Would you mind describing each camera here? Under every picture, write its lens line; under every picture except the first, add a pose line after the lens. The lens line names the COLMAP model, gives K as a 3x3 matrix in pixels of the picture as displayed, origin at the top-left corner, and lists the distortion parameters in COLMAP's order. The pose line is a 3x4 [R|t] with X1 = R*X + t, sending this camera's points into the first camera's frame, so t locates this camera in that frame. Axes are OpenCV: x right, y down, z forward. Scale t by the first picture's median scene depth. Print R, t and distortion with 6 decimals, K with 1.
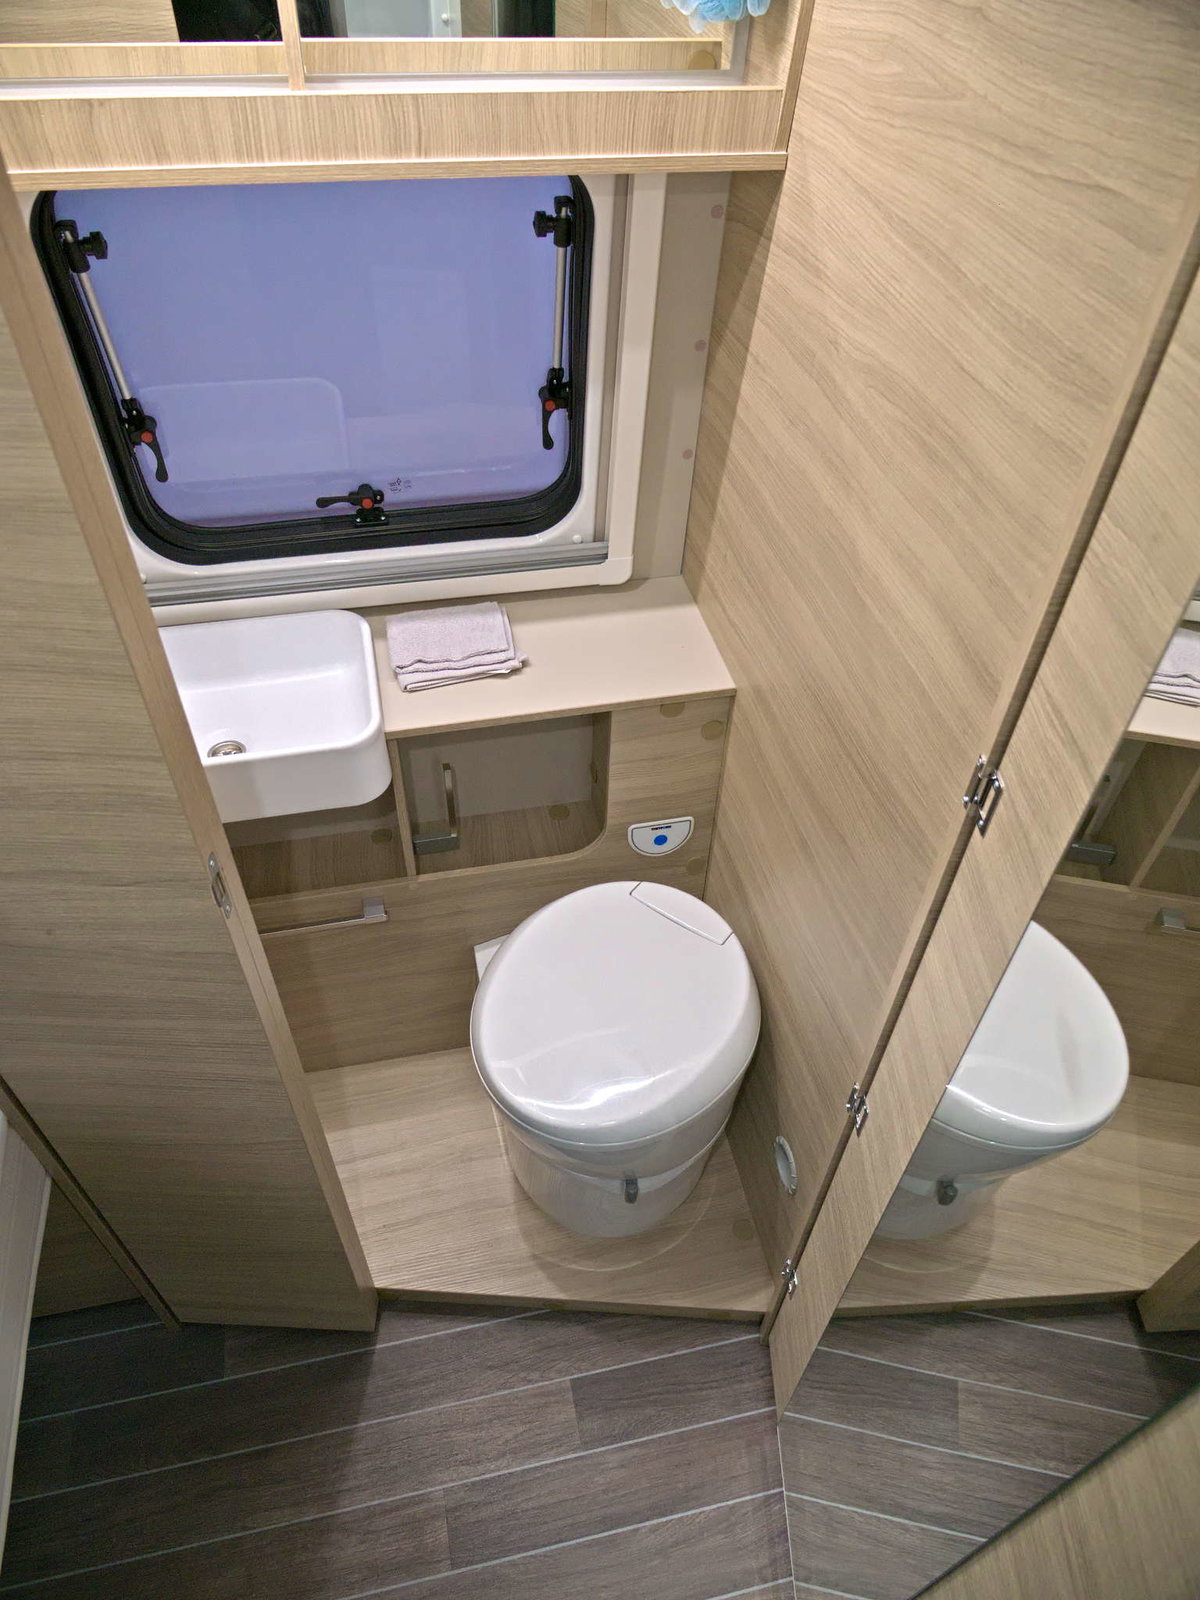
lens RADIAL K [[1053.1, 0, 600.0], [0, 1053.1, 800.0], [0, 0, 1]] dist [-0.002915, -0.001692]
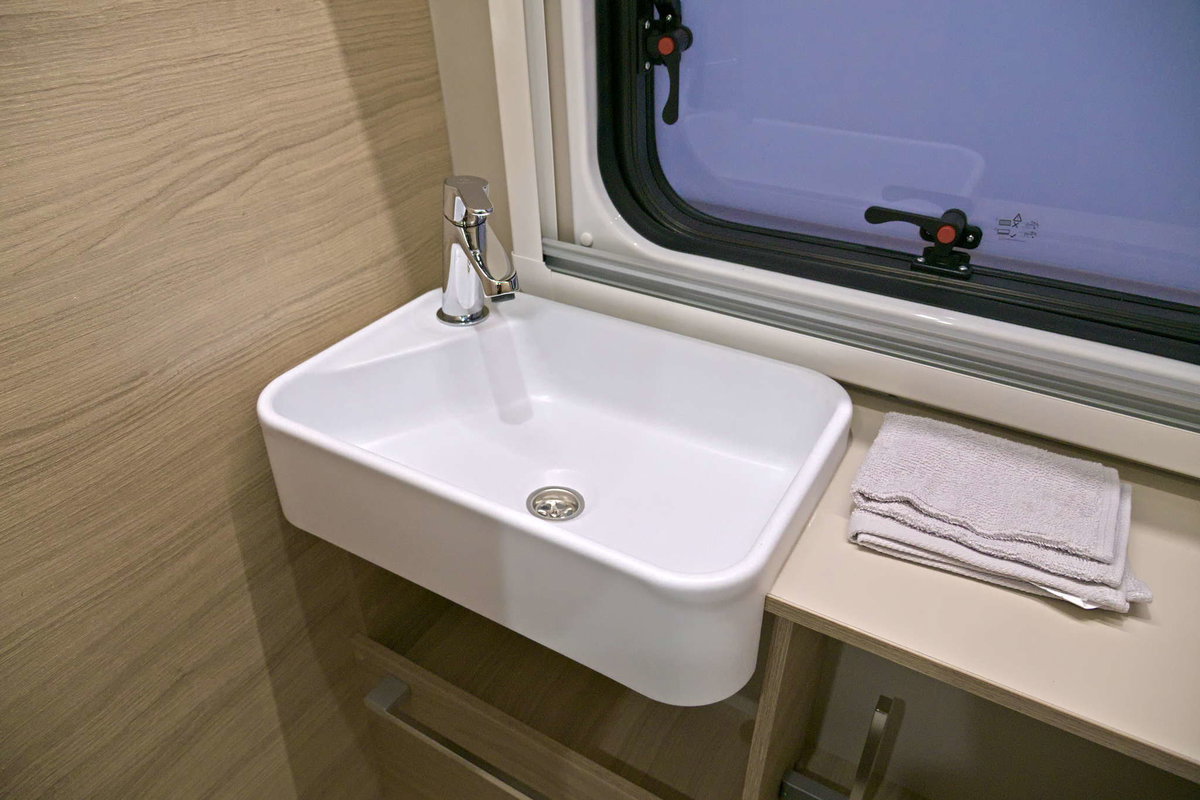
lens RADIAL K [[800.5, 0, 600.6], [0, 800.5, 405.5], [0, 0, 1]] dist [-0.003486, -0.000598]
pose [[0.732947, 0.340791, -0.588769, -0.068242], [-0.478455, 0.873484, -0.090030, -0.066504], [0.483600, 0.347687, 0.803272, 0.593637]]
